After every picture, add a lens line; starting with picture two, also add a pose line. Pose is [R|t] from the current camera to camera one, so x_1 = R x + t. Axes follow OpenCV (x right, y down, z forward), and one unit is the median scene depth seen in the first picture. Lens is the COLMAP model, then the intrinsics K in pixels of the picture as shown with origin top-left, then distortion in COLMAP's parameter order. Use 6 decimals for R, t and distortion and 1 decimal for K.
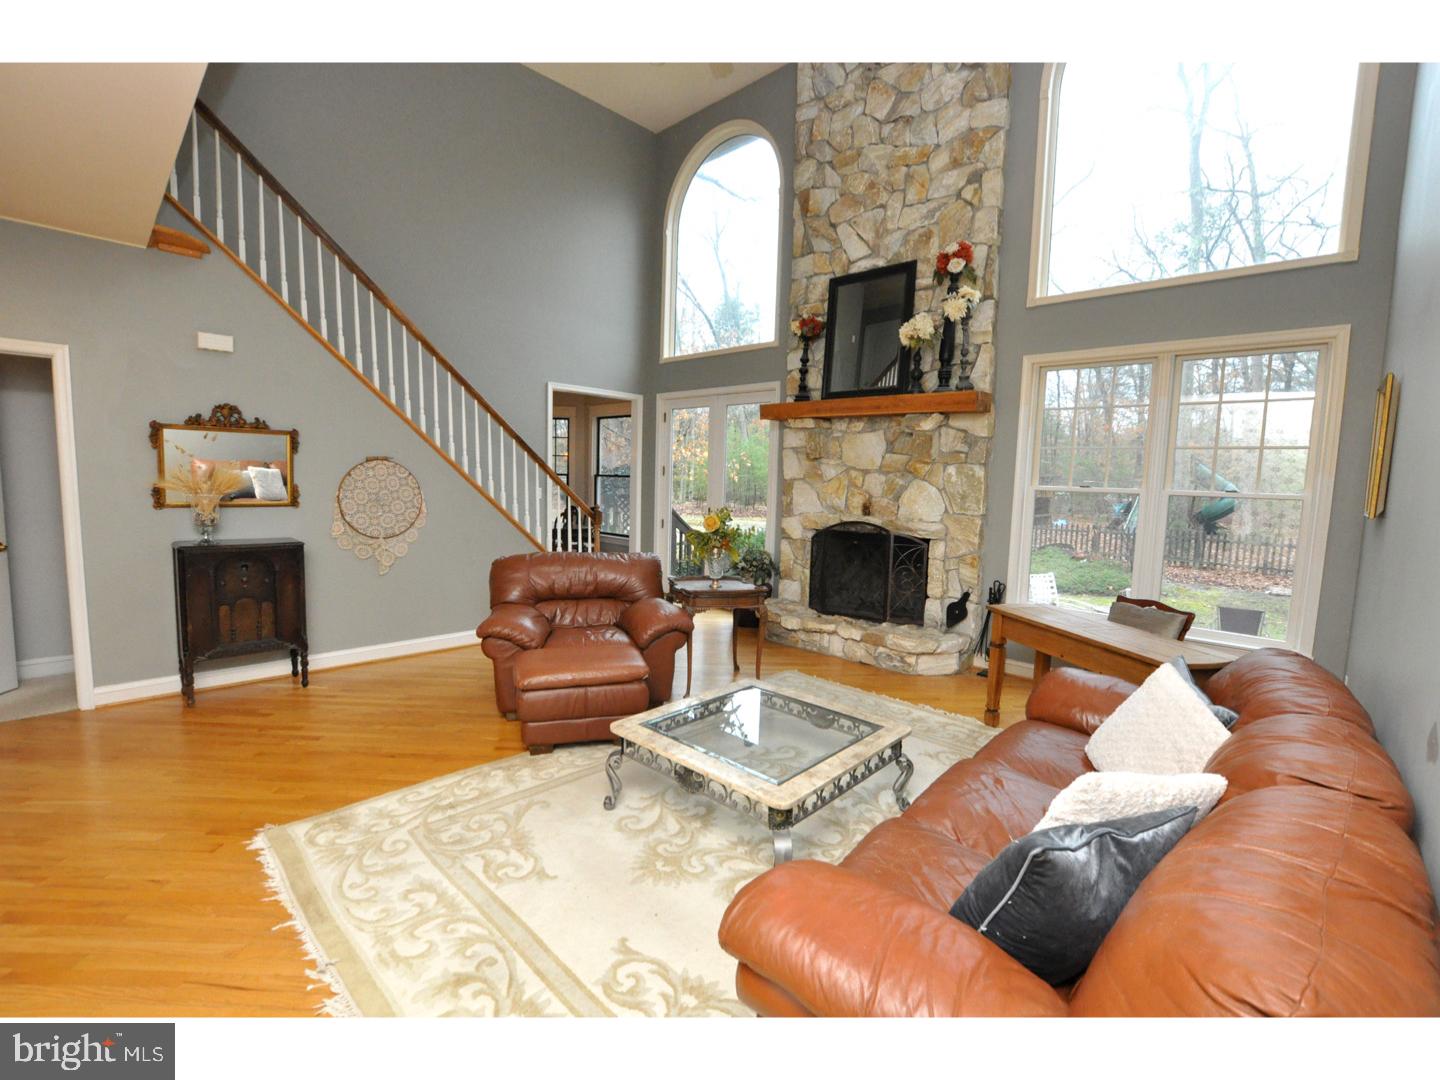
lens RADIAL K [[631.6, 0, 720.9], [0, 631.6, 549.3], [0, 0, 1]] dist [-0.033106, 0.003158]
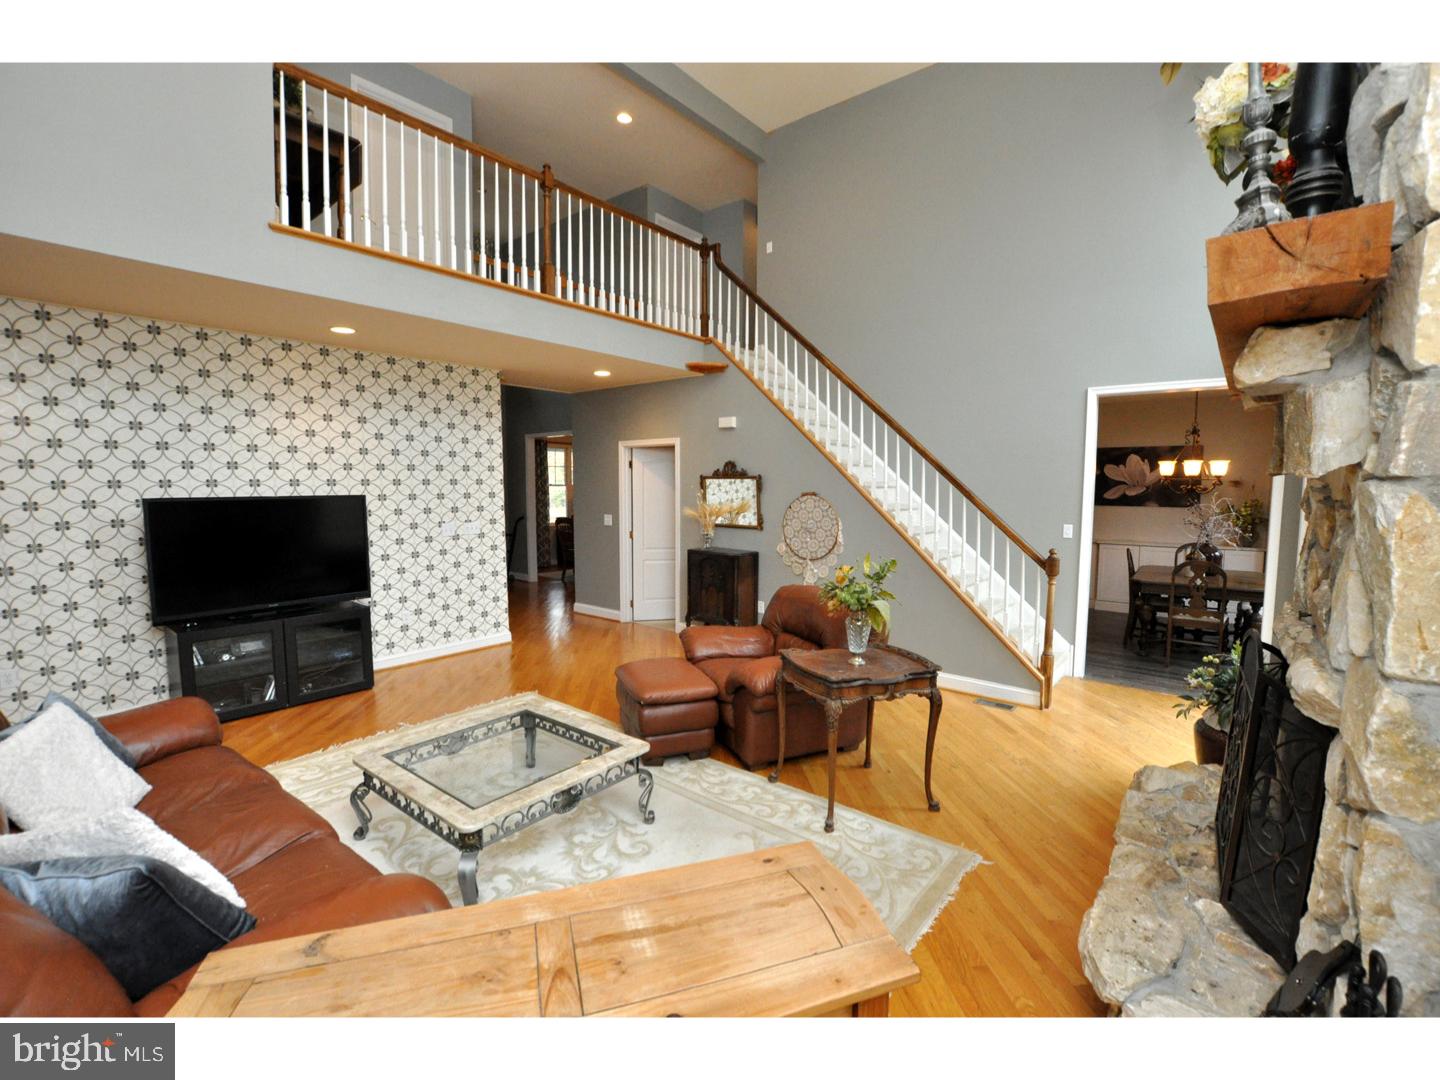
lens RADIAL K [[631.6, 0, 722.1], [0, 631.6, 540.3], [0, 0, 1]] dist [-0.033106, 0.003158]
pose [[0.090033, 0.056813, -0.994317, 0.826373], [-0.118016, 0.991946, 0.045991, -0.115641], [0.988922, 0.113205, 0.096012, 0.904342]]
